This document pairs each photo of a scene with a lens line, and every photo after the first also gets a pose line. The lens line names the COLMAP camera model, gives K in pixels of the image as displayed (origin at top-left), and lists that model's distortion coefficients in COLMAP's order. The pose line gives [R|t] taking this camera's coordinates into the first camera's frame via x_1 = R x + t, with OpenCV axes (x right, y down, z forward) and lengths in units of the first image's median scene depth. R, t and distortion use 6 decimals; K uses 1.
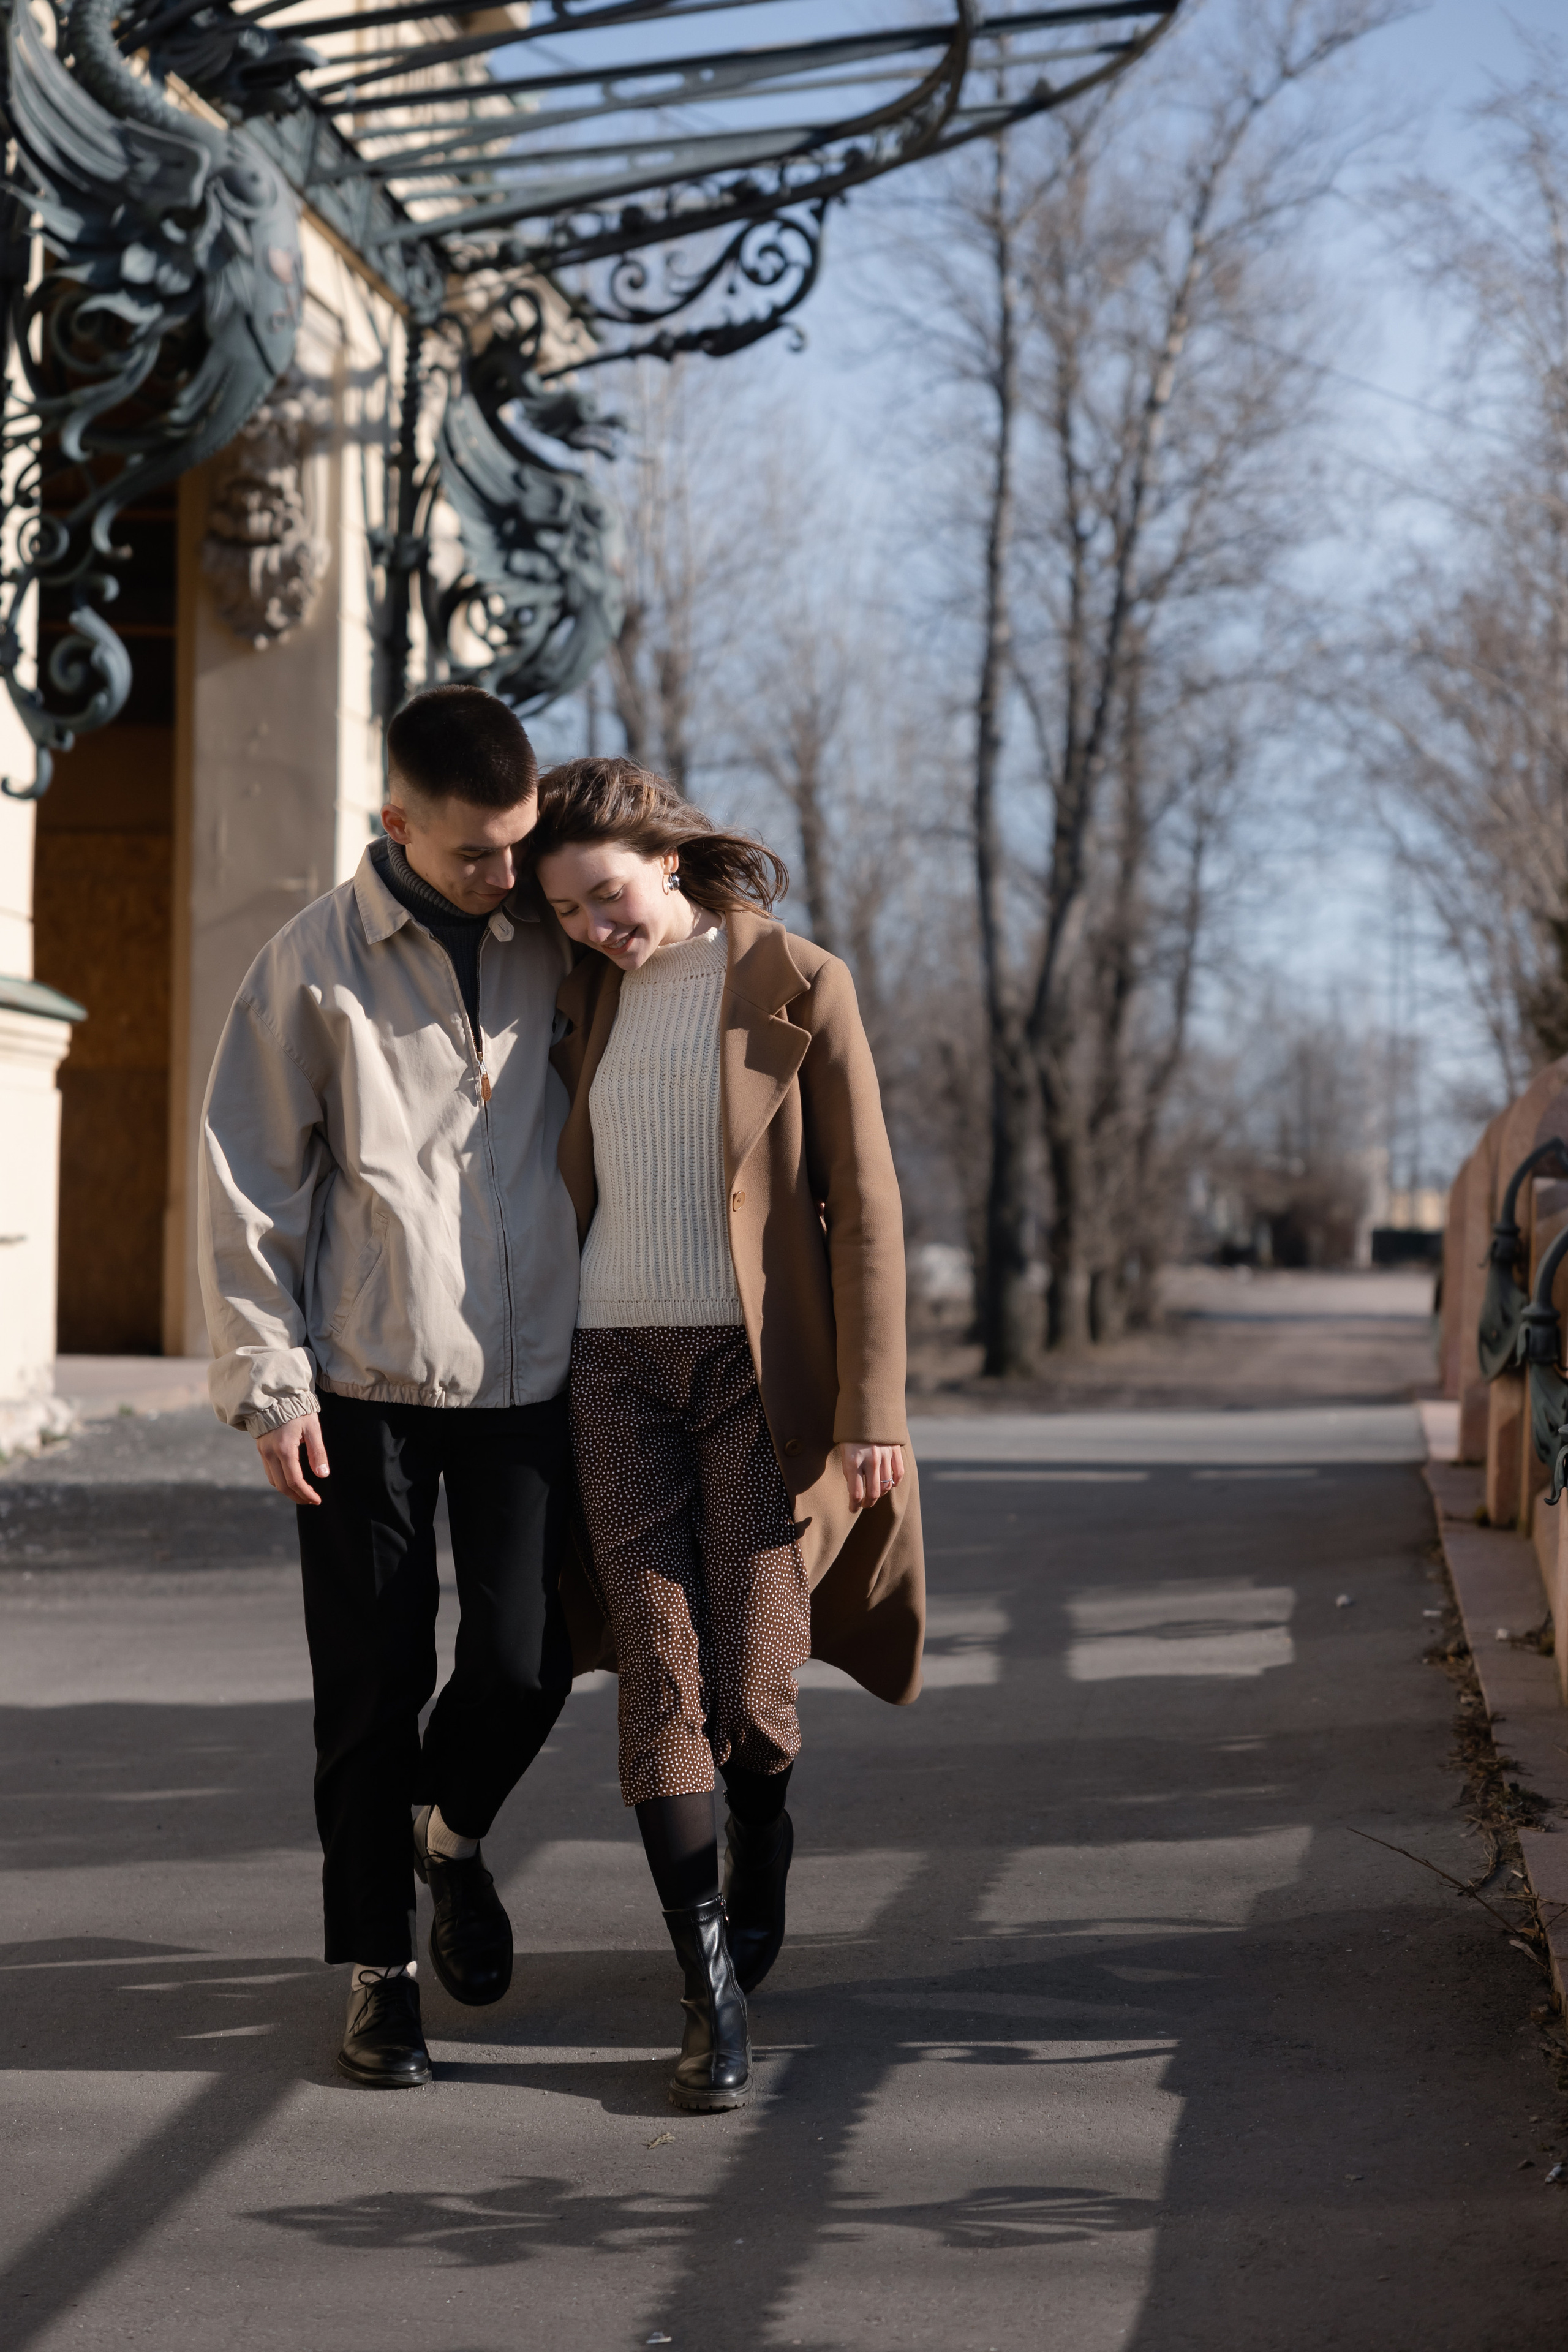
lens RADIAL K [[4537.3, 0, 782.8], [0, 4537.3, 1269.5], [0, 0, 1]] dist [0.085539, -0.488583]
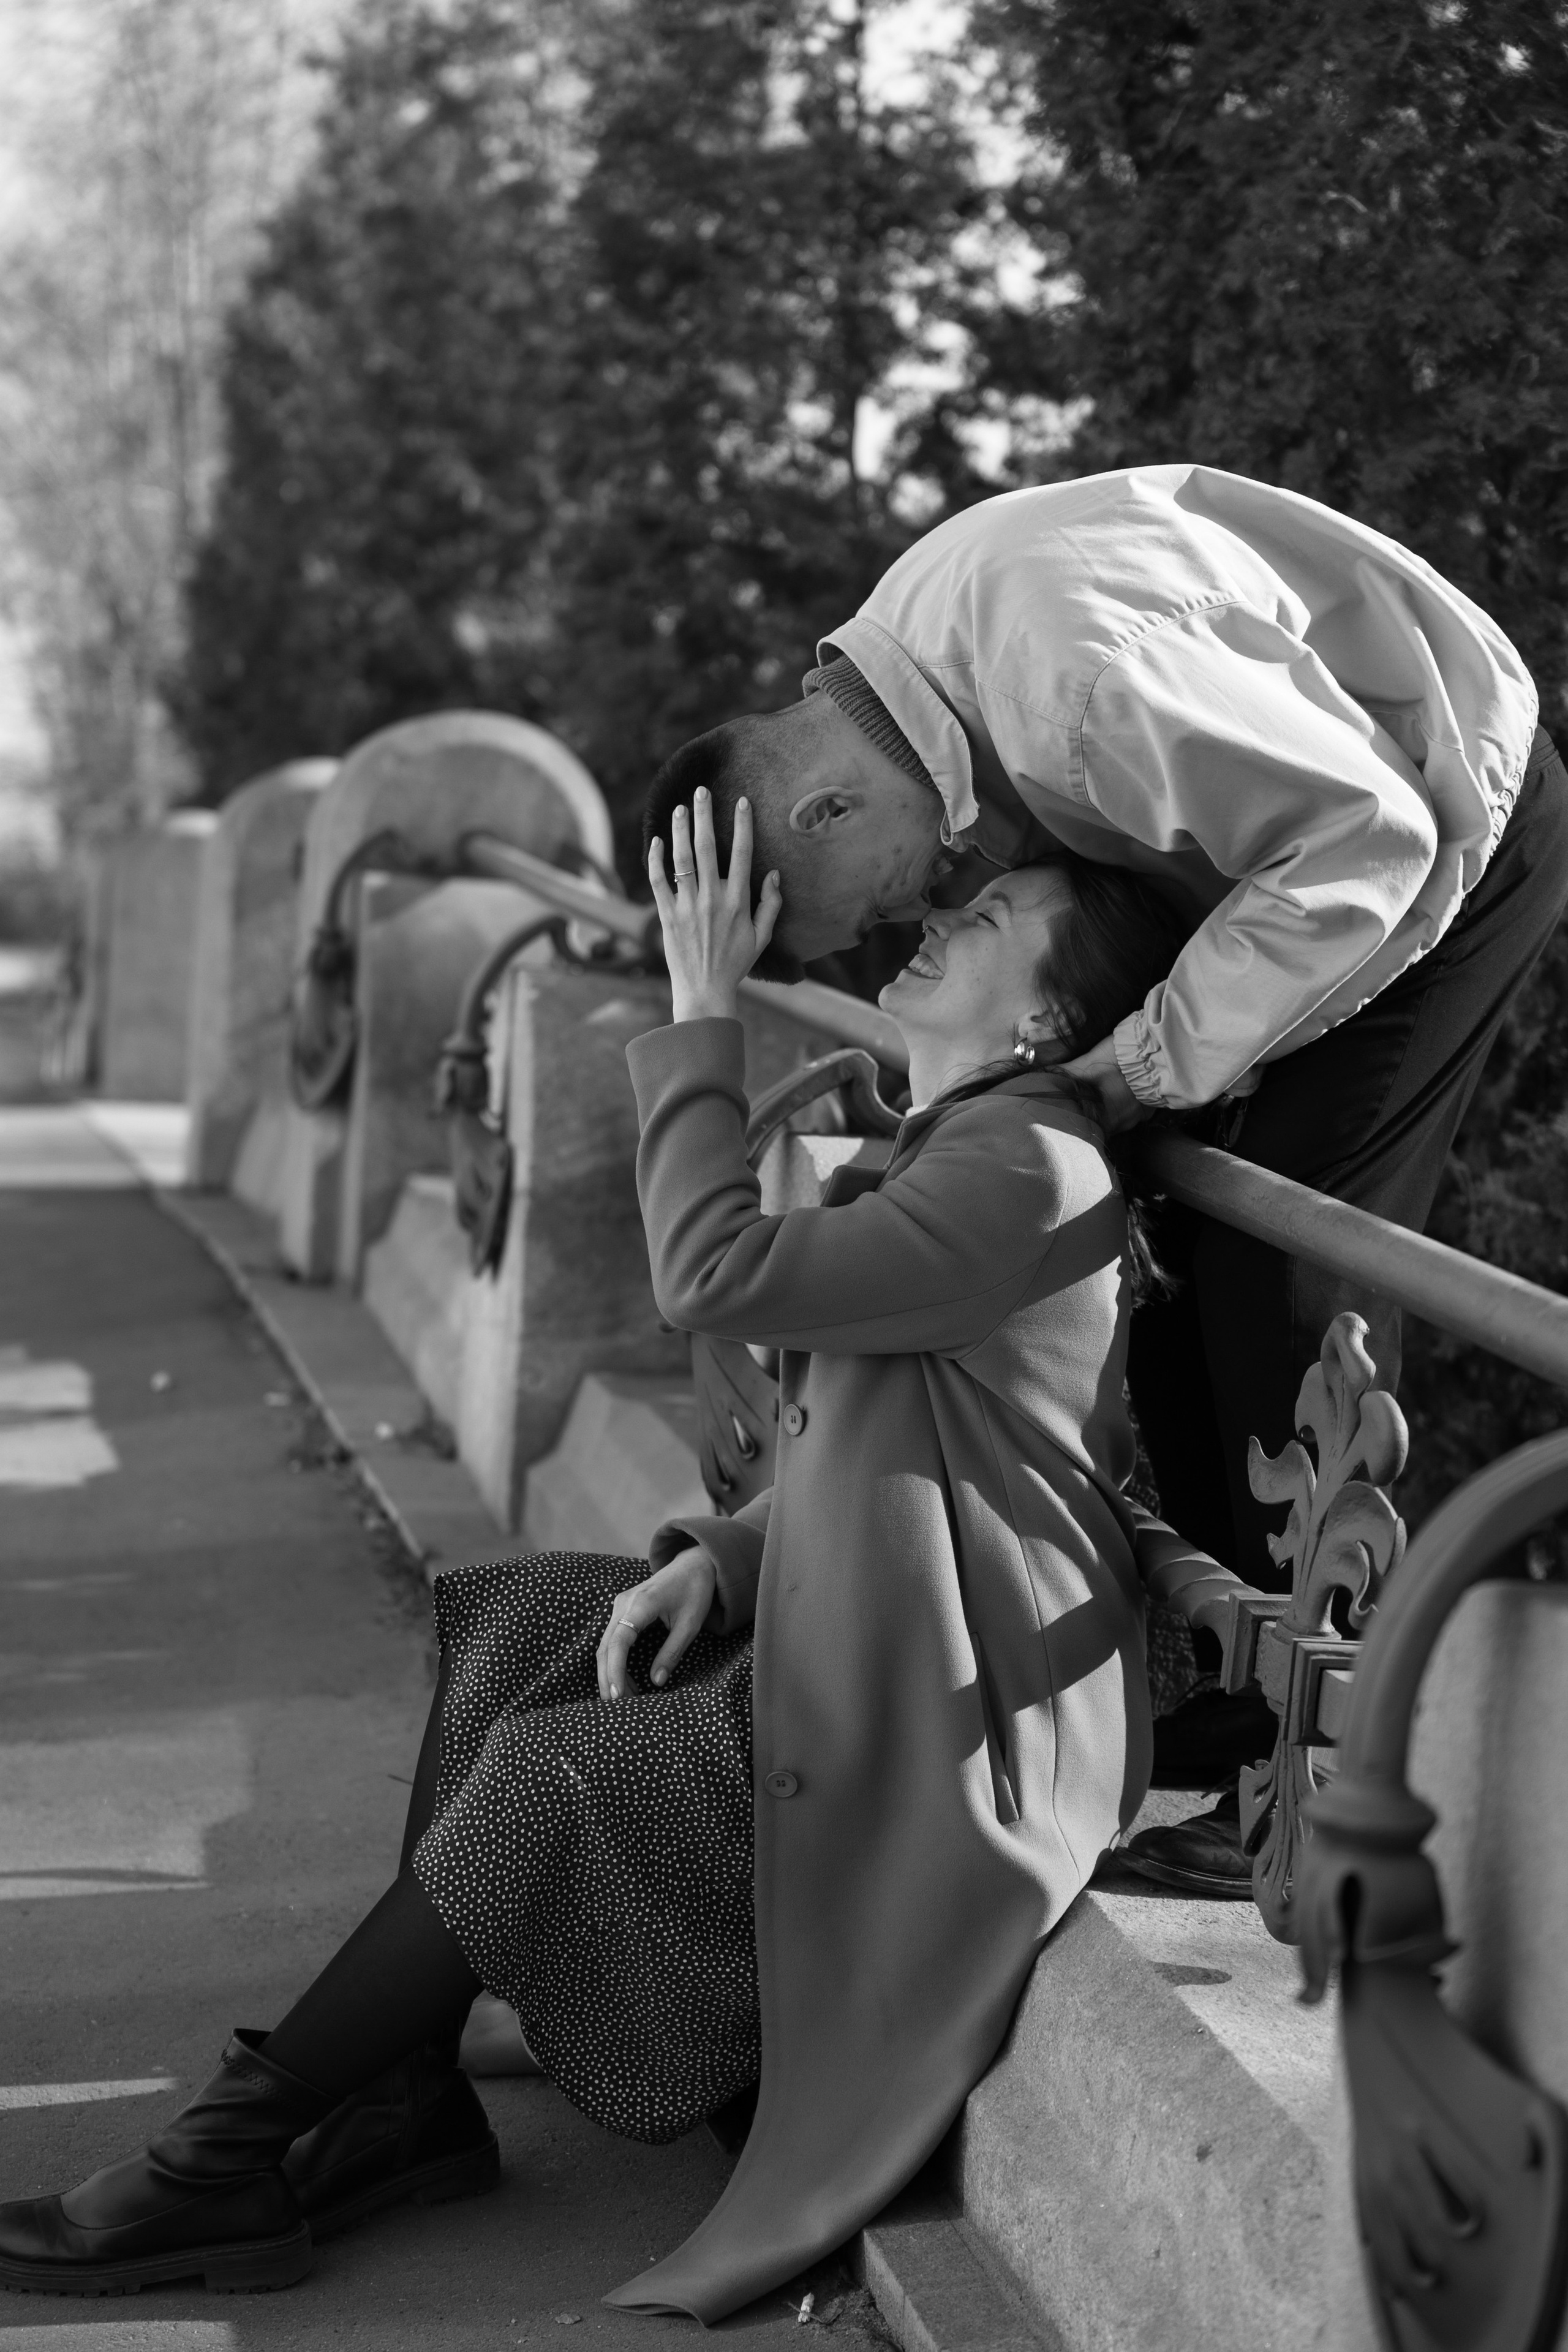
lens RADIAL K [[4537.3, 0, 782.8], [0, 4537.3, 1269.5], [0, 0, 1]] dist [0.085539, -0.488583]
pose [[0.947771, -0.011276, 0.318752, -0.032582], [-0.011617, 0.997491, 0.069828, -0.006914], [-0.318740, -0.069884, 0.945262, 0.181617]]
